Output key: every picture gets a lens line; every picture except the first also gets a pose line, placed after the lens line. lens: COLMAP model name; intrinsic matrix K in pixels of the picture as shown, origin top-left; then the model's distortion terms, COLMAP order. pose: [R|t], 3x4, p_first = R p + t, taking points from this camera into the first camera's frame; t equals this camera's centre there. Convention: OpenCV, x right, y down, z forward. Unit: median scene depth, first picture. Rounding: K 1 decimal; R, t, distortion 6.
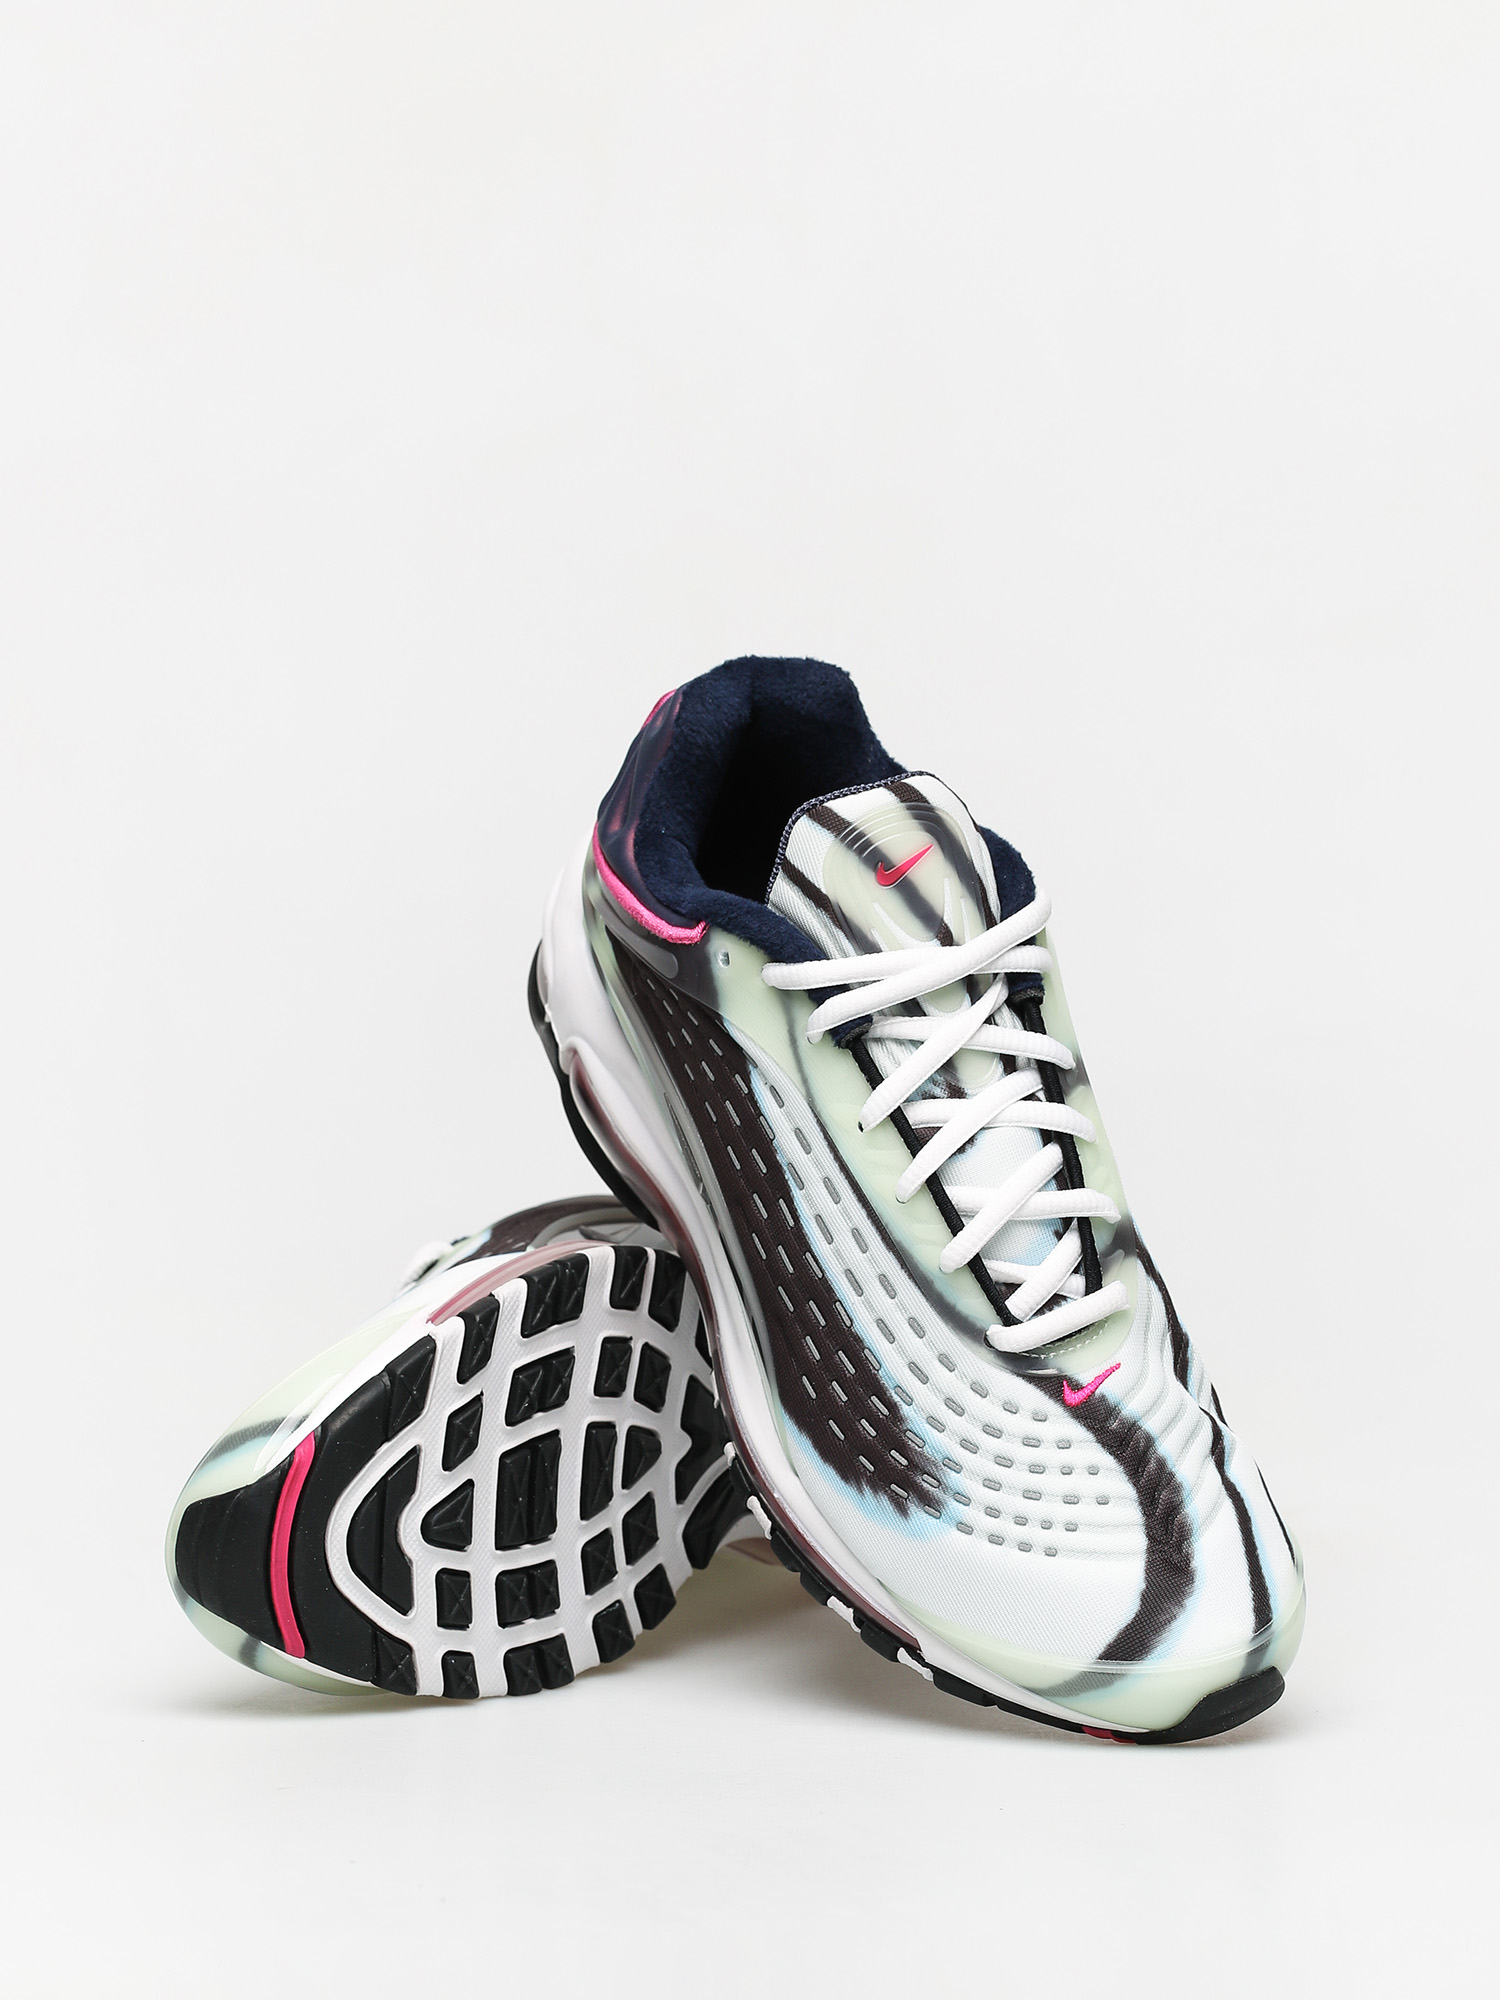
lens RADIAL K [[5654.6, 0, 754.1], [0, 5654.6, 998.5], [0, 0, 1]] dist [0.048843, 0.000000]
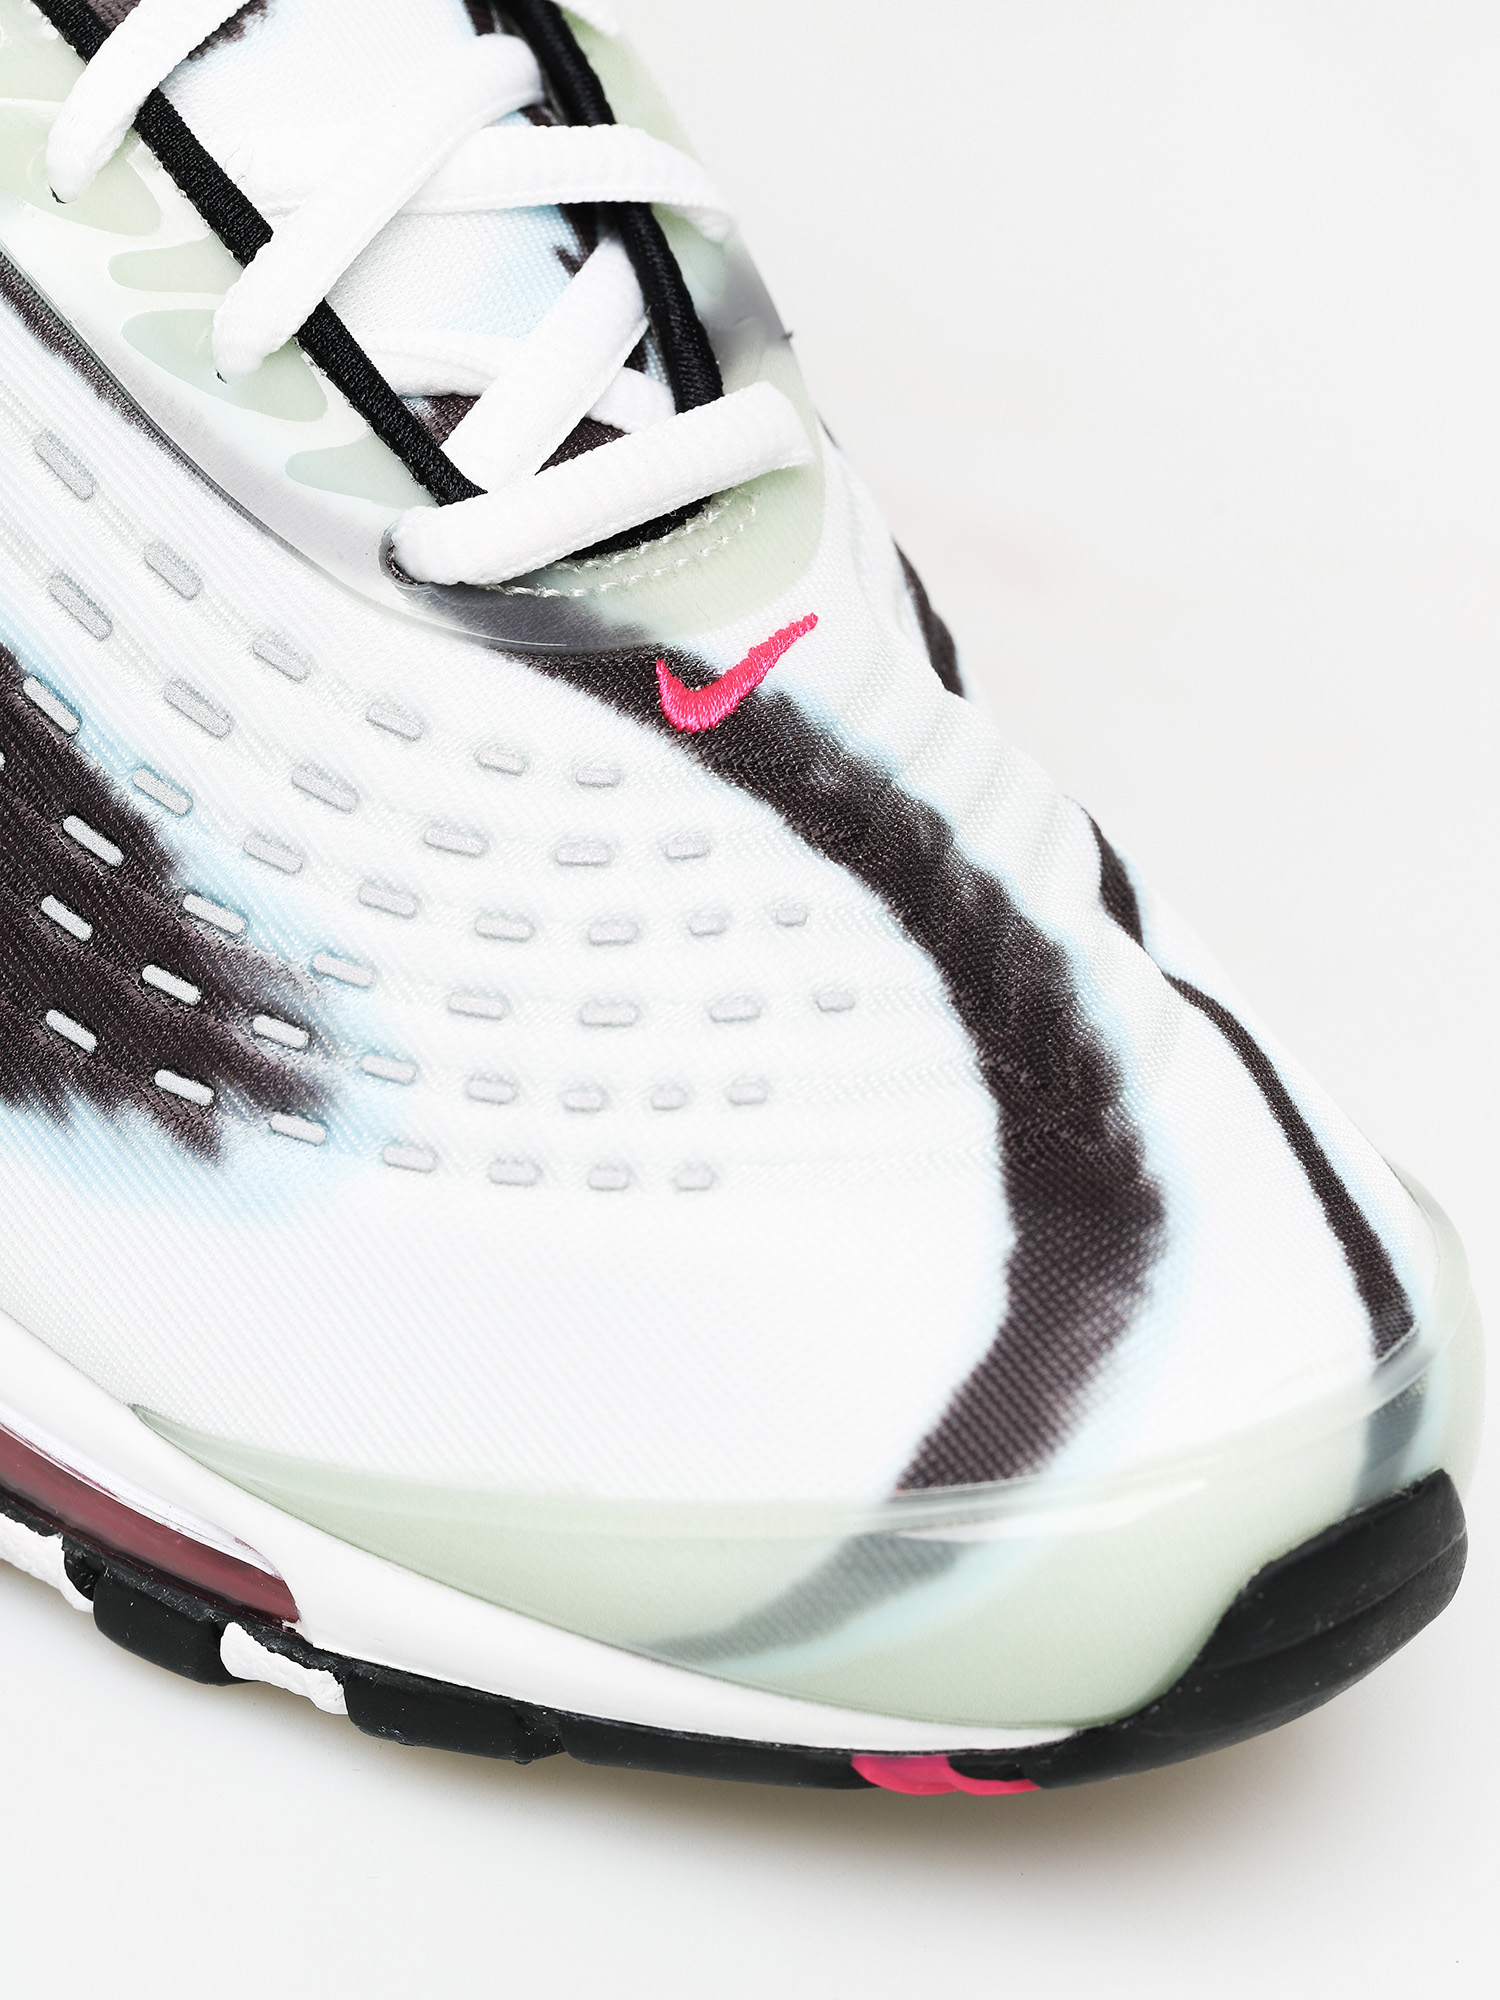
lens RADIAL K [[5654.6, 0, 745.2], [0, 5654.6, 1003.8], [0, 0, 1]] dist [0.048843, 0.000000]
pose [[0.979819, -0.121457, 0.158755, 0.006505], [0.130149, 0.990449, -0.045517, 0.101826], [-0.151710, 0.065261, 0.986268, 0.683997]]
